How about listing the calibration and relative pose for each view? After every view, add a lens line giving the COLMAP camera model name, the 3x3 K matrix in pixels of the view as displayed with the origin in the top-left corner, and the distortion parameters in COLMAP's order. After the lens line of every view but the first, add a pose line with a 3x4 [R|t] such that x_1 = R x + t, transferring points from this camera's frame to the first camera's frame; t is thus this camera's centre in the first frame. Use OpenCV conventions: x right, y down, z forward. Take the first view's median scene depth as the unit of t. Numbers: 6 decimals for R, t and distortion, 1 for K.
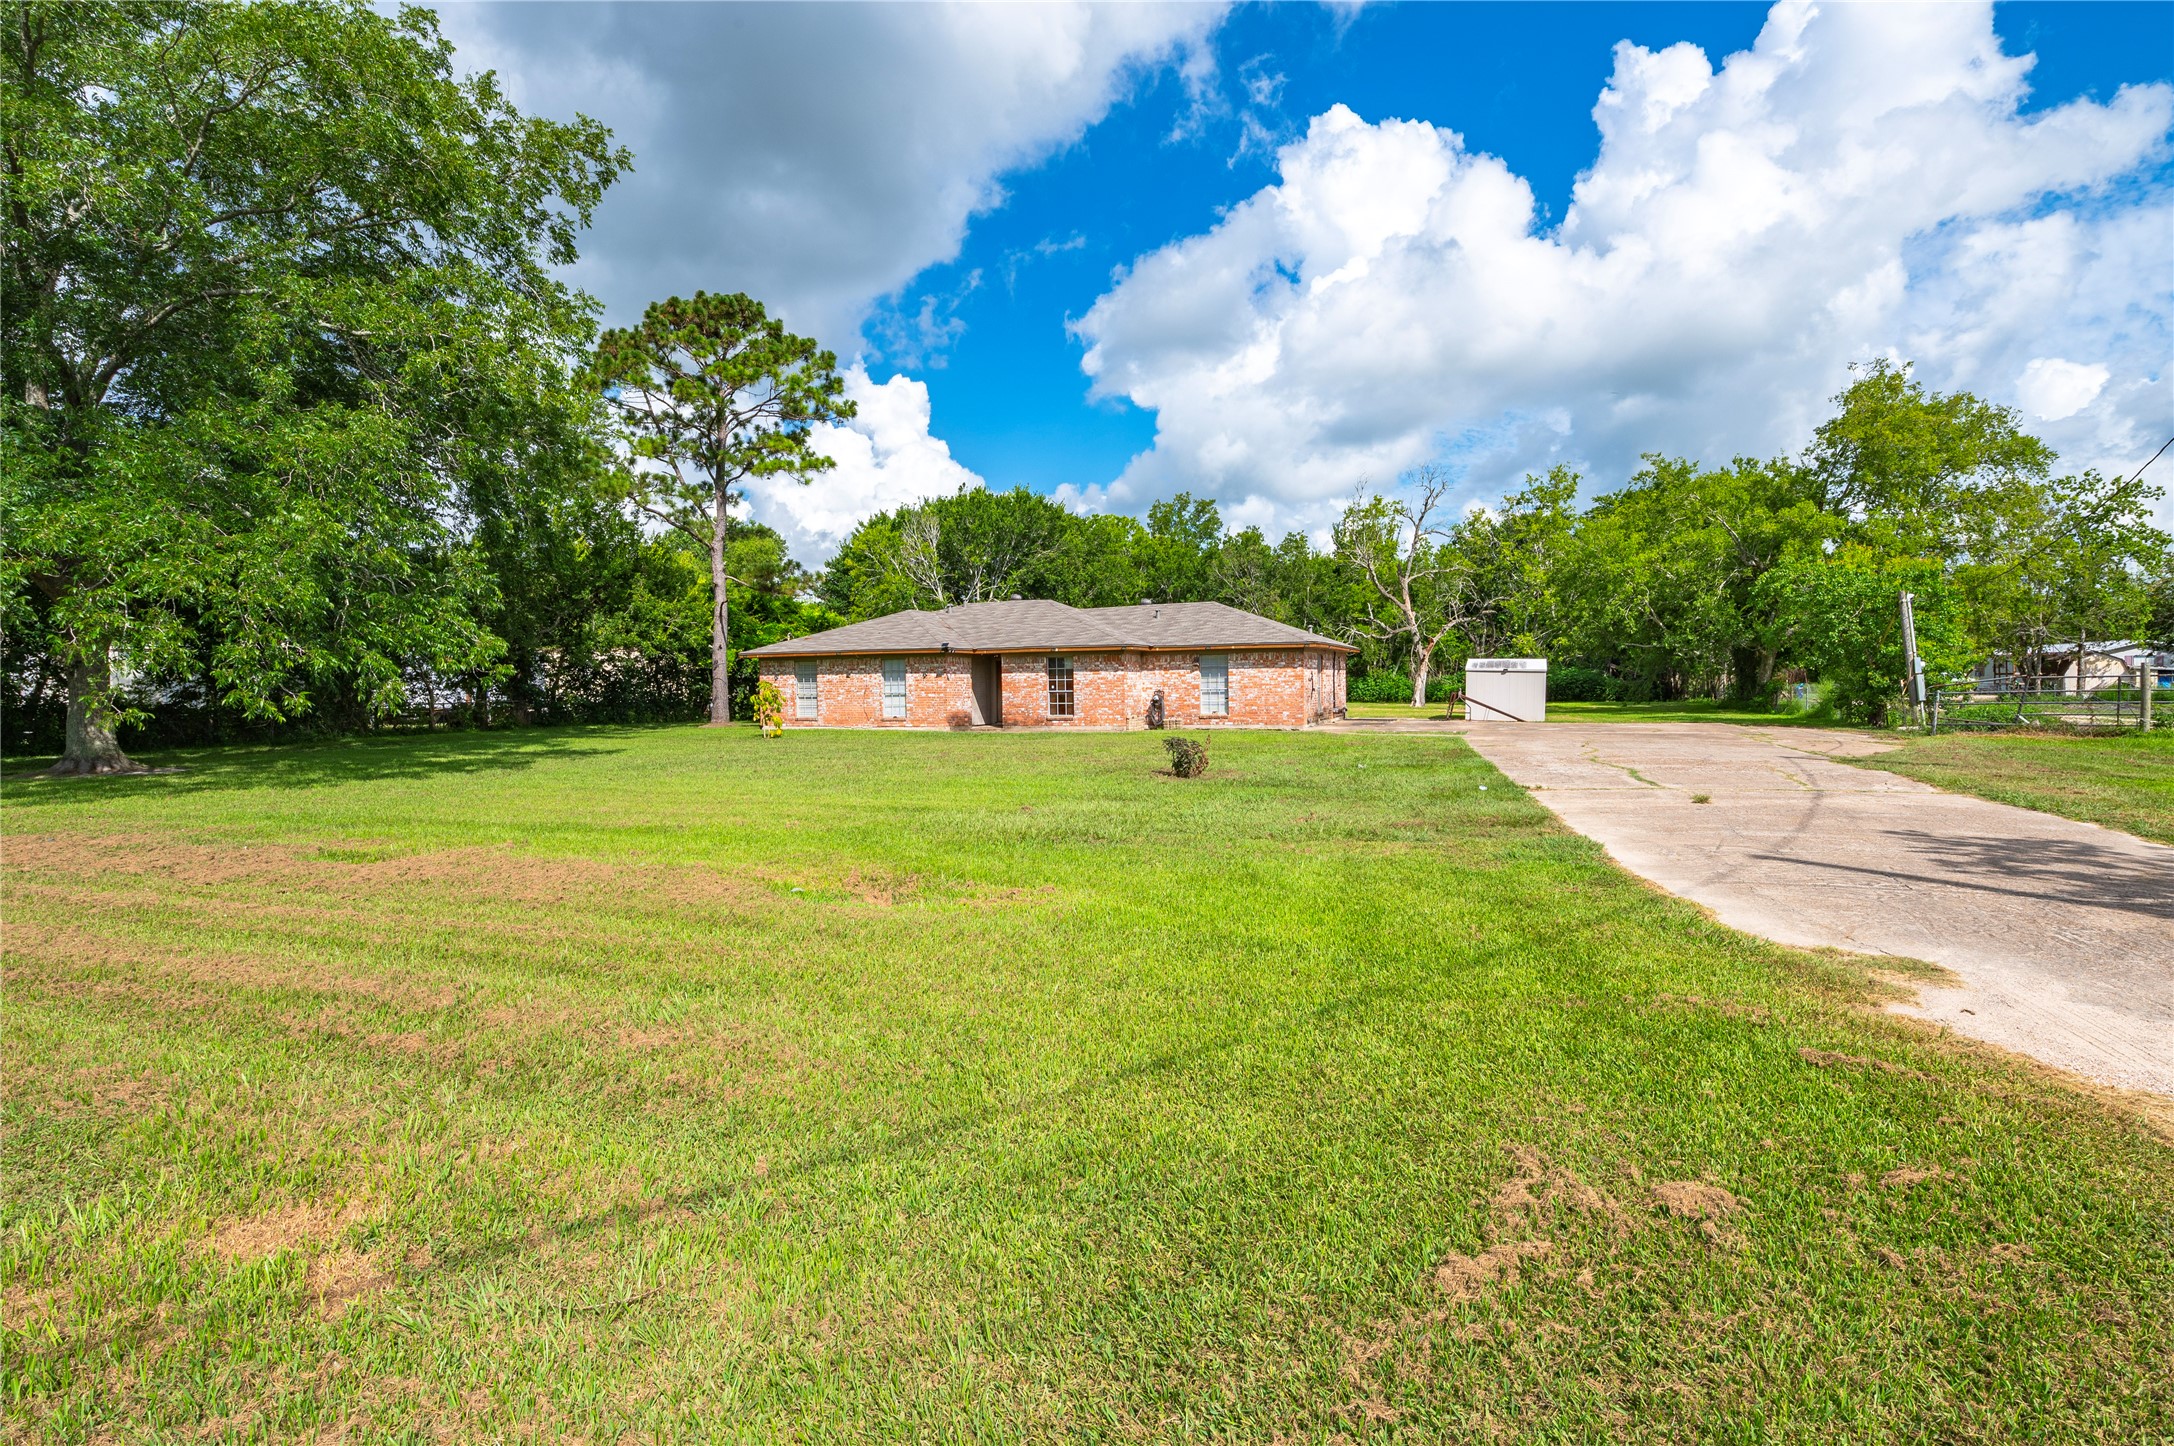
lens RADIAL K [[1030.9, 0, 1162.9], [0, 1030.9, 719.5], [0, 0, 1]] dist [-0.001445, 0.000060]
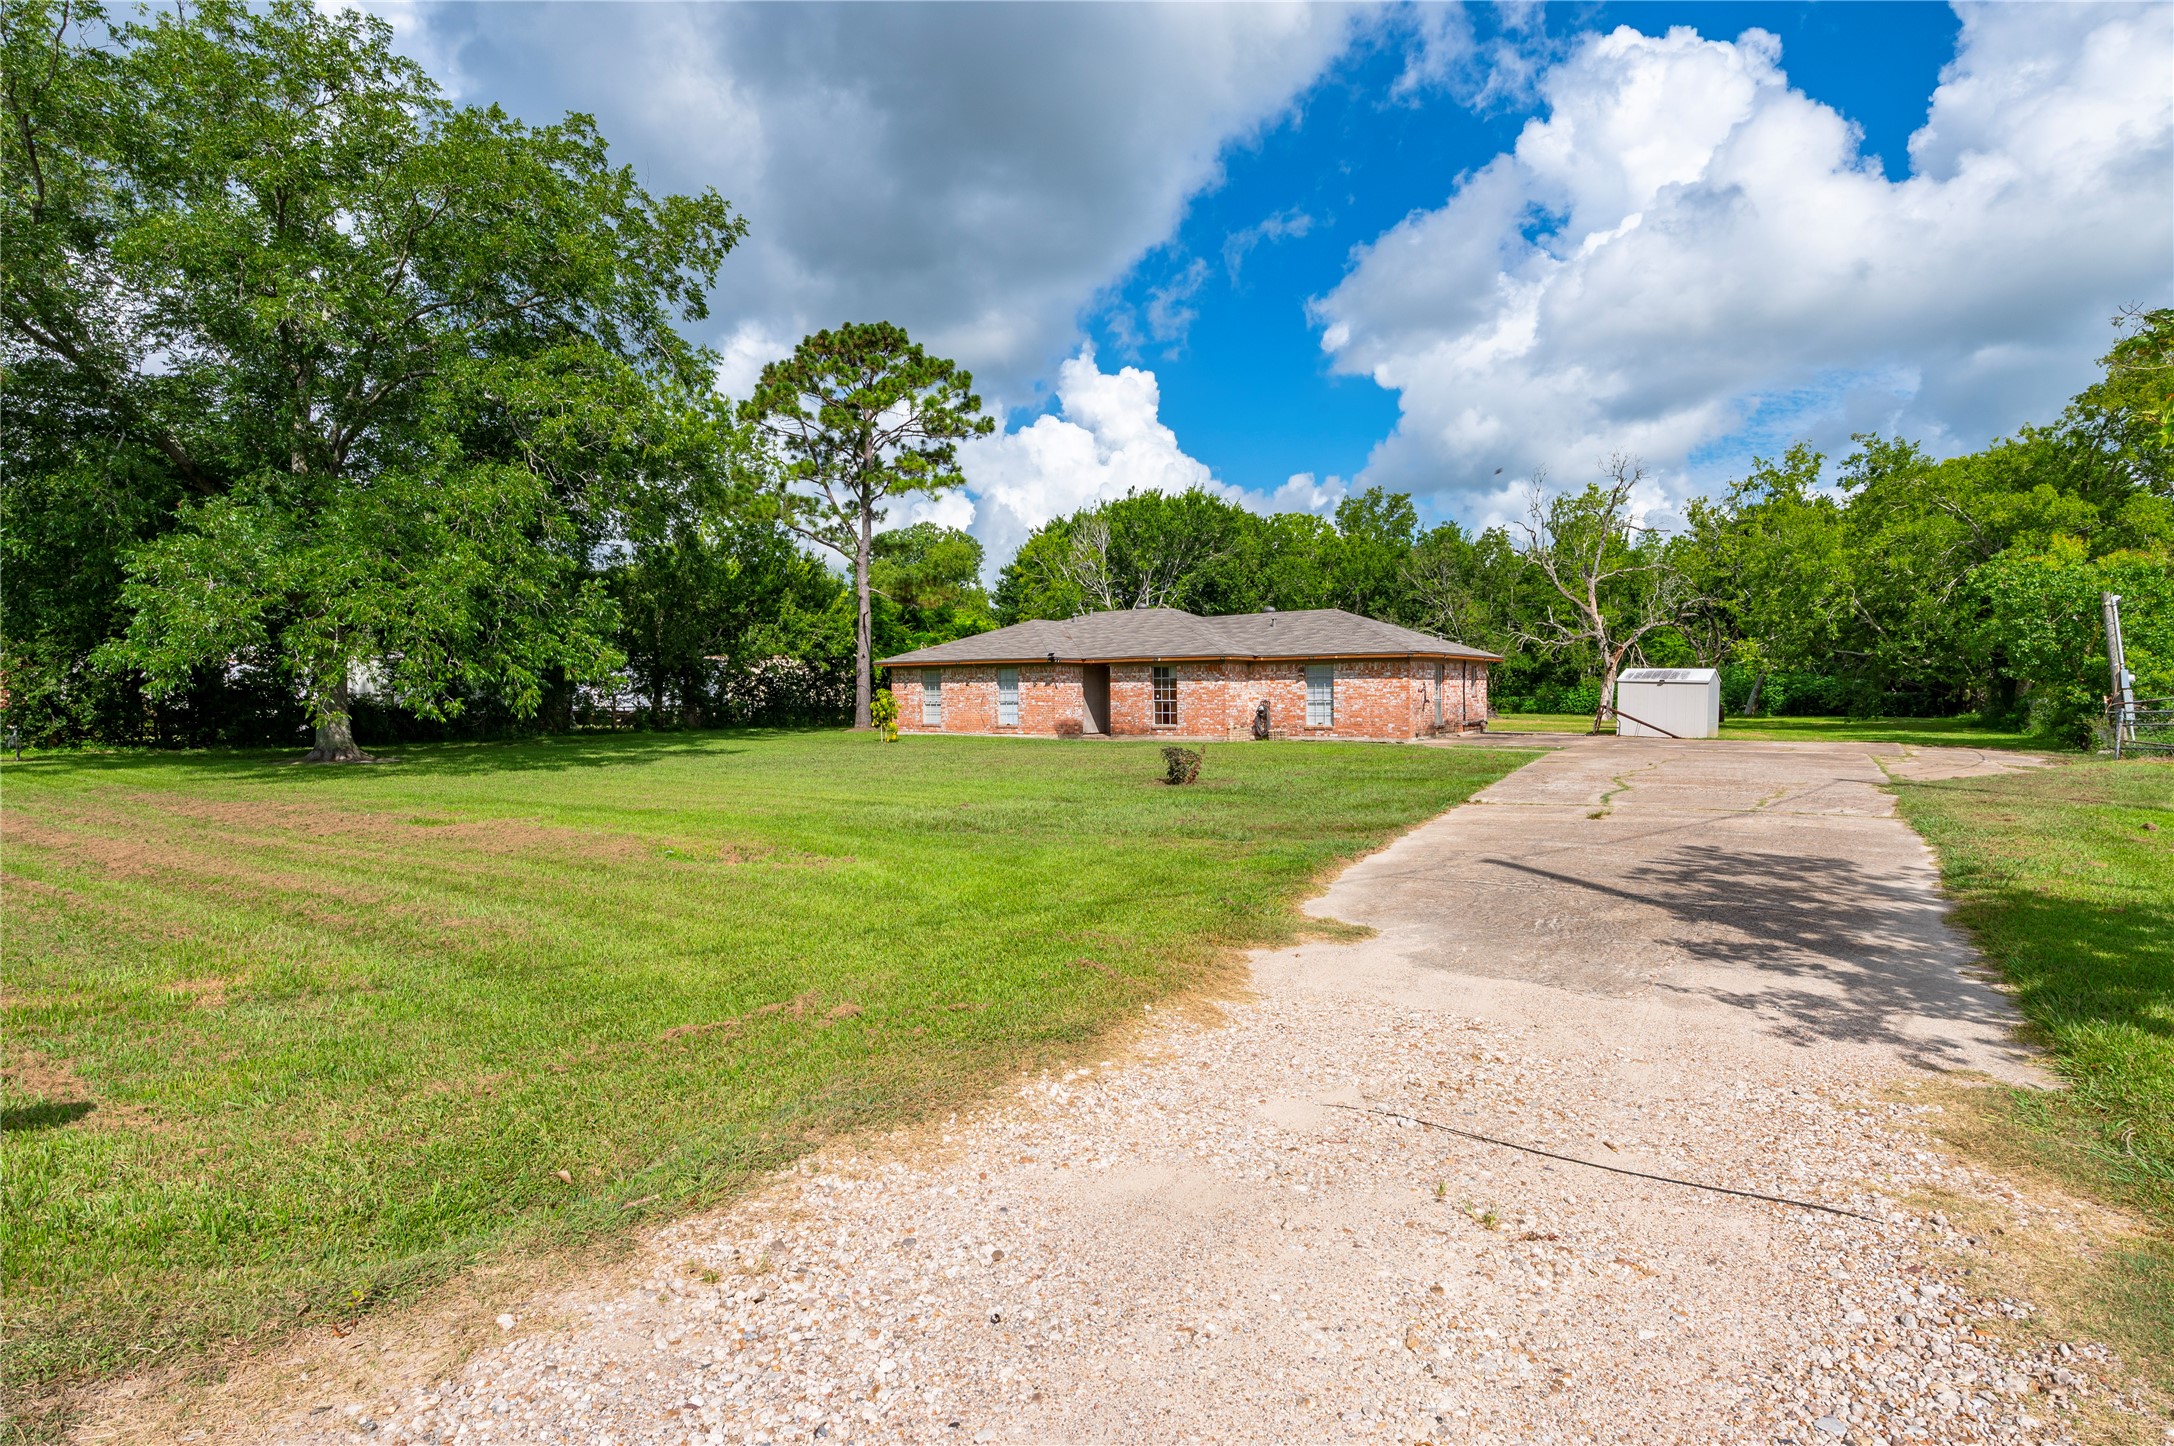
lens RADIAL K [[1117.2, 0, 1172.5], [0, 1117.2, 726.7], [0, 0, 1]] dist [-0.003715, -0.000368]
pose [[0.978313, 0.013068, -0.206718, 0.122809], [-0.013500, 0.999909, -0.000681, -0.001208], [0.206691, 0.003457, 0.978400, -0.058655]]
